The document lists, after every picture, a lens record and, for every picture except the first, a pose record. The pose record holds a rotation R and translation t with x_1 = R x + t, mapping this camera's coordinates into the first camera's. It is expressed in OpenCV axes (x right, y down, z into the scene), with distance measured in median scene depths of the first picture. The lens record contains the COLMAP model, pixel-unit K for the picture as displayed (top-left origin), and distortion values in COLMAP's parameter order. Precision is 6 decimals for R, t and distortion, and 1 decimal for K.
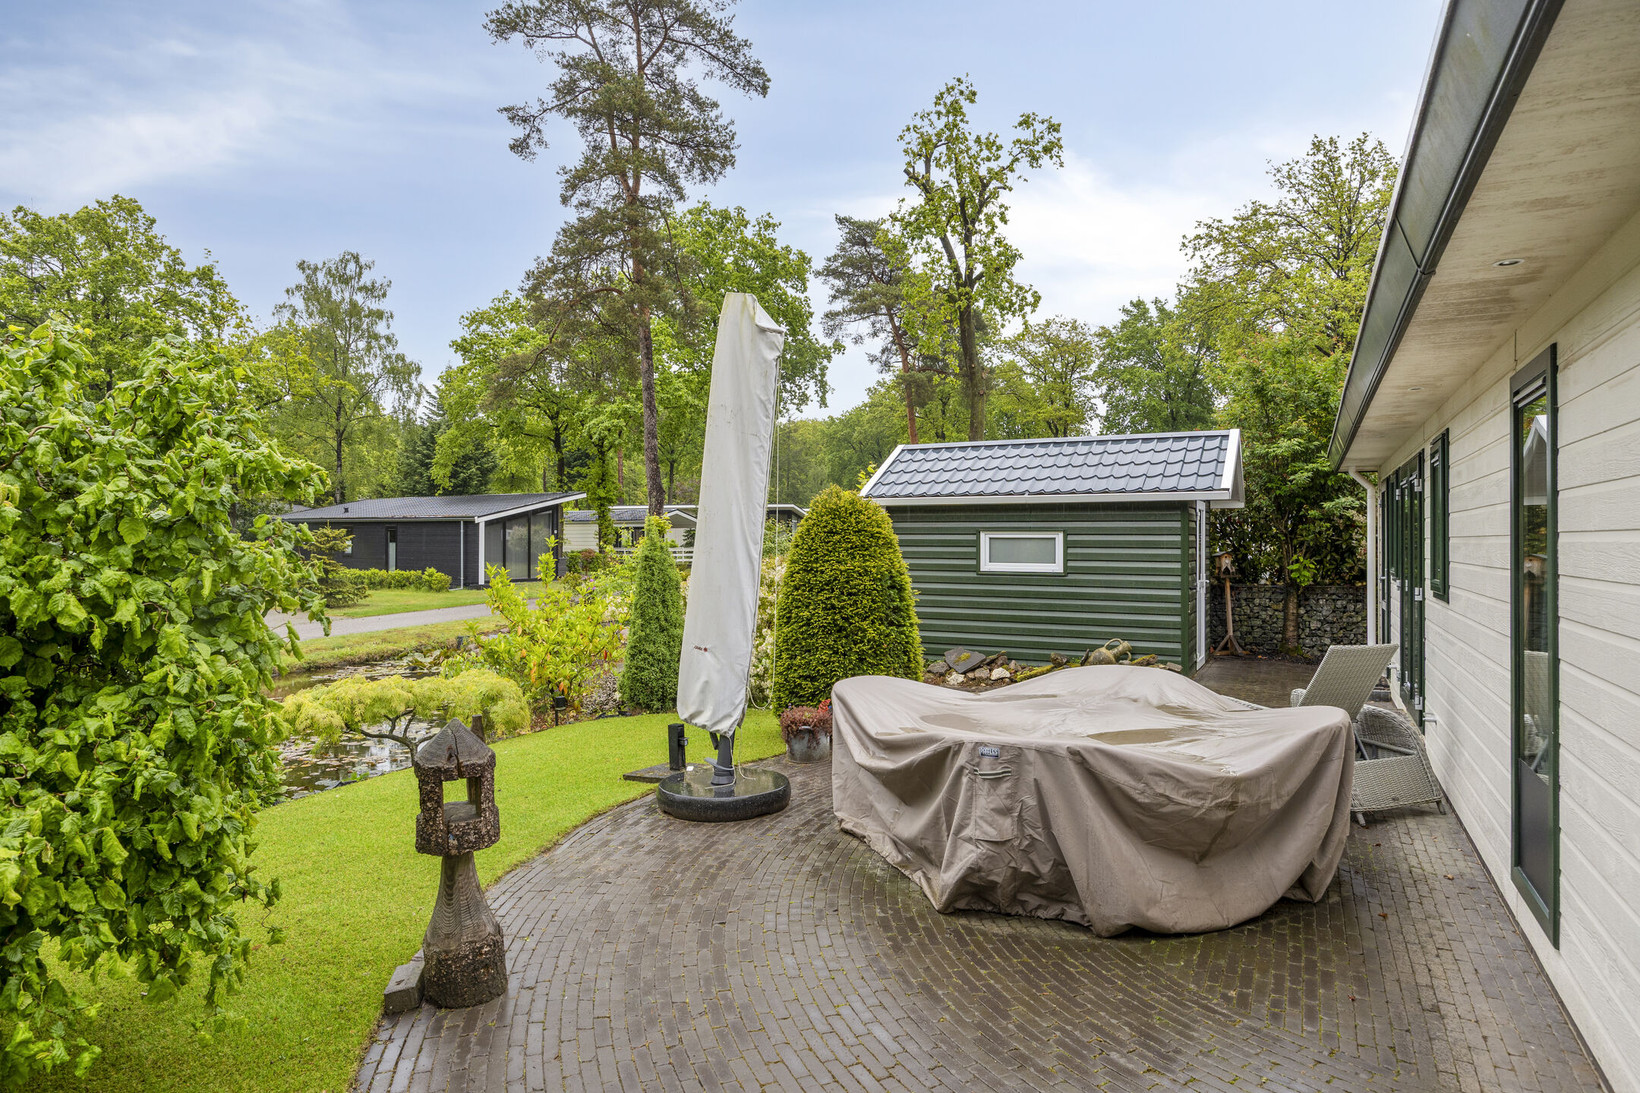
lens RADIAL K [[962.3, 0, 822.7], [0, 962.3, 532.9], [0, 0, 1]] dist [-0.006649, -0.001500]
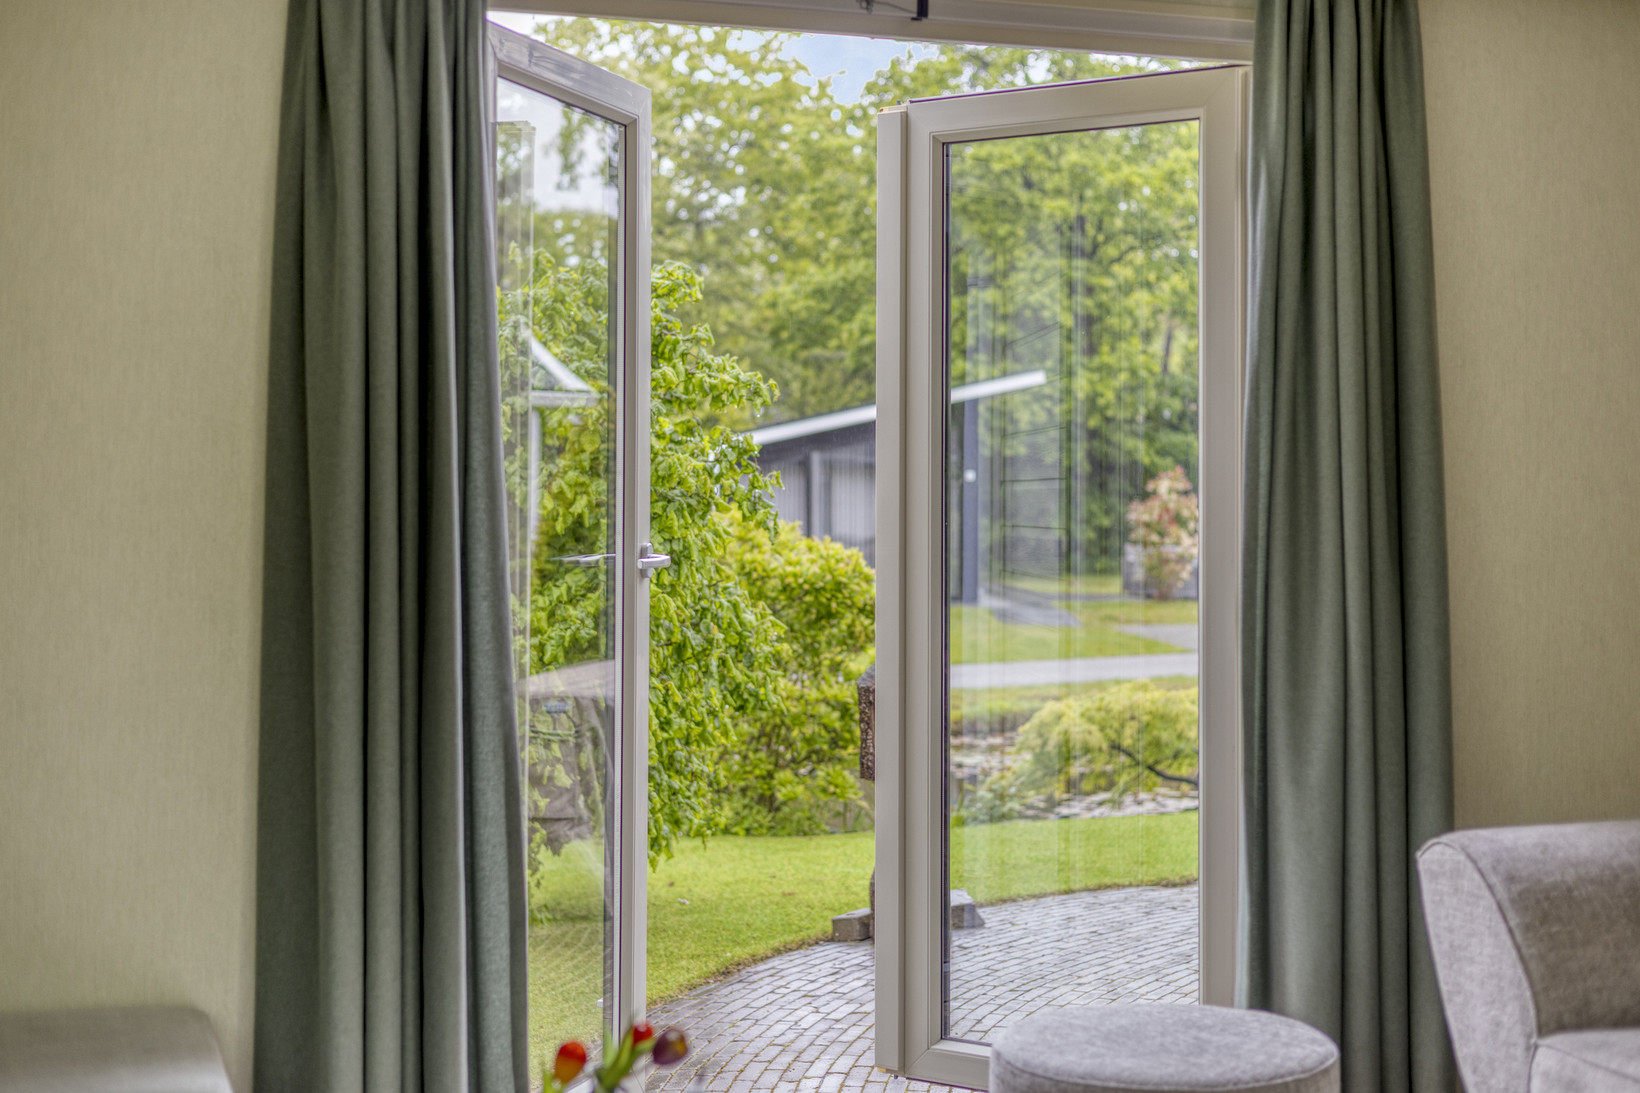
lens RADIAL K [[2273.8, 0, 820.9], [0, 2273.8, 536.6], [0, 0, 1]] dist [0.010981, 0.000000]
pose [[0.706317, 0.009157, -0.707836, 1.564133], [0.005412, 0.999817, 0.018335, 0.069449], [0.707875, -0.016781, 0.706138, -0.851108]]
